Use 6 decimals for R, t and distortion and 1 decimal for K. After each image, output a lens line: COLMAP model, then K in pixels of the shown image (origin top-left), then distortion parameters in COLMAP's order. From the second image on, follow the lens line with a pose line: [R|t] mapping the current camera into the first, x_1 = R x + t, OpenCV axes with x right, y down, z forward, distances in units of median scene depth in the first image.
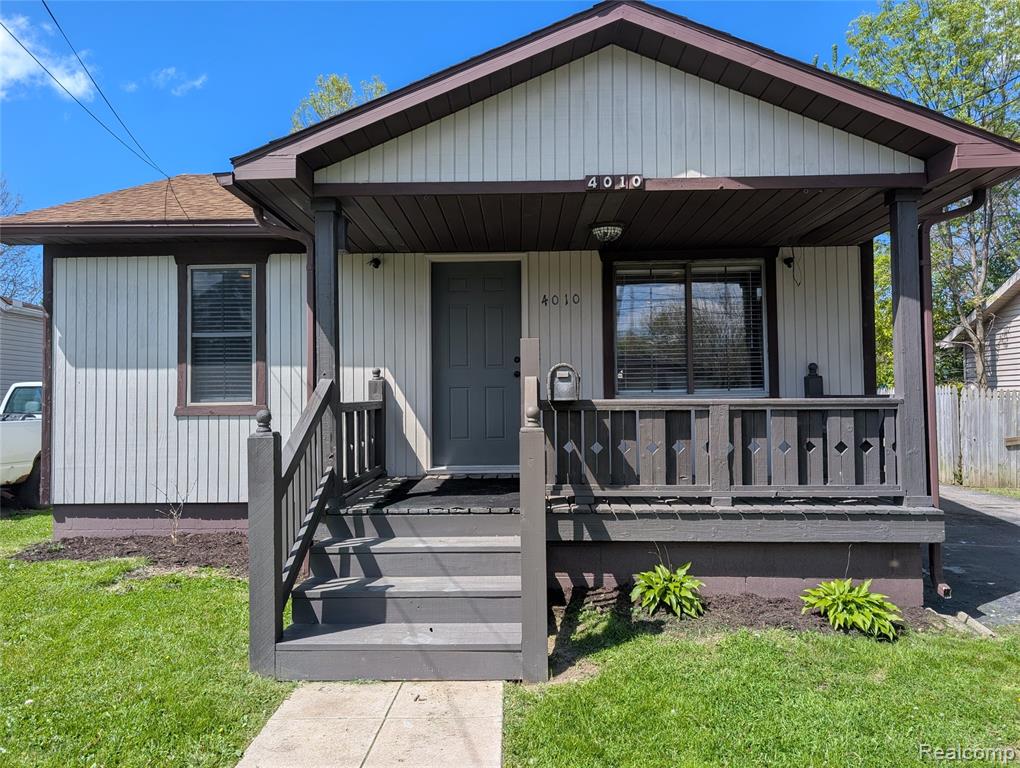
lens RADIAL K [[743.4, 0, 506.2], [0, 743.4, 376.6], [0, 0, 1]] dist [0.023787, -0.019205]
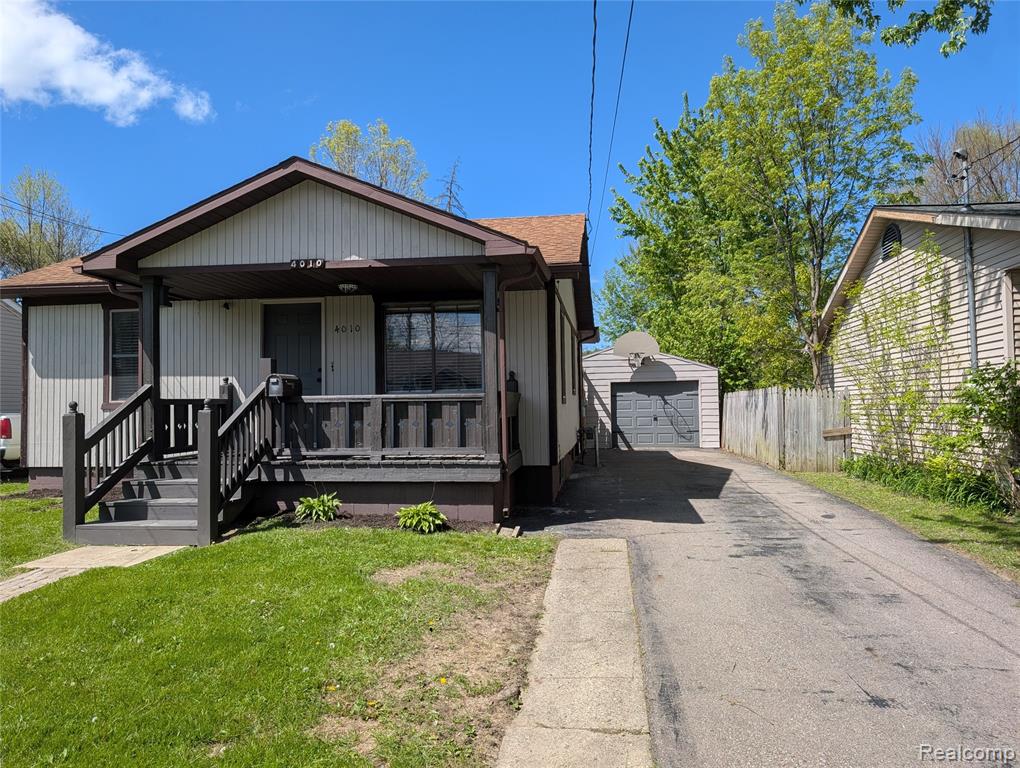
lens RADIAL K [[743.4, 0, 512.3], [0, 743.4, 380.0], [0, 0, 1]] dist [0.023787, -0.019205]
pose [[0.994176, -0.007530, -0.107505, 0.761871], [0.007349, 0.999971, -0.002081, 0.003176], [0.107518, 0.001279, 0.994202, -0.582251]]
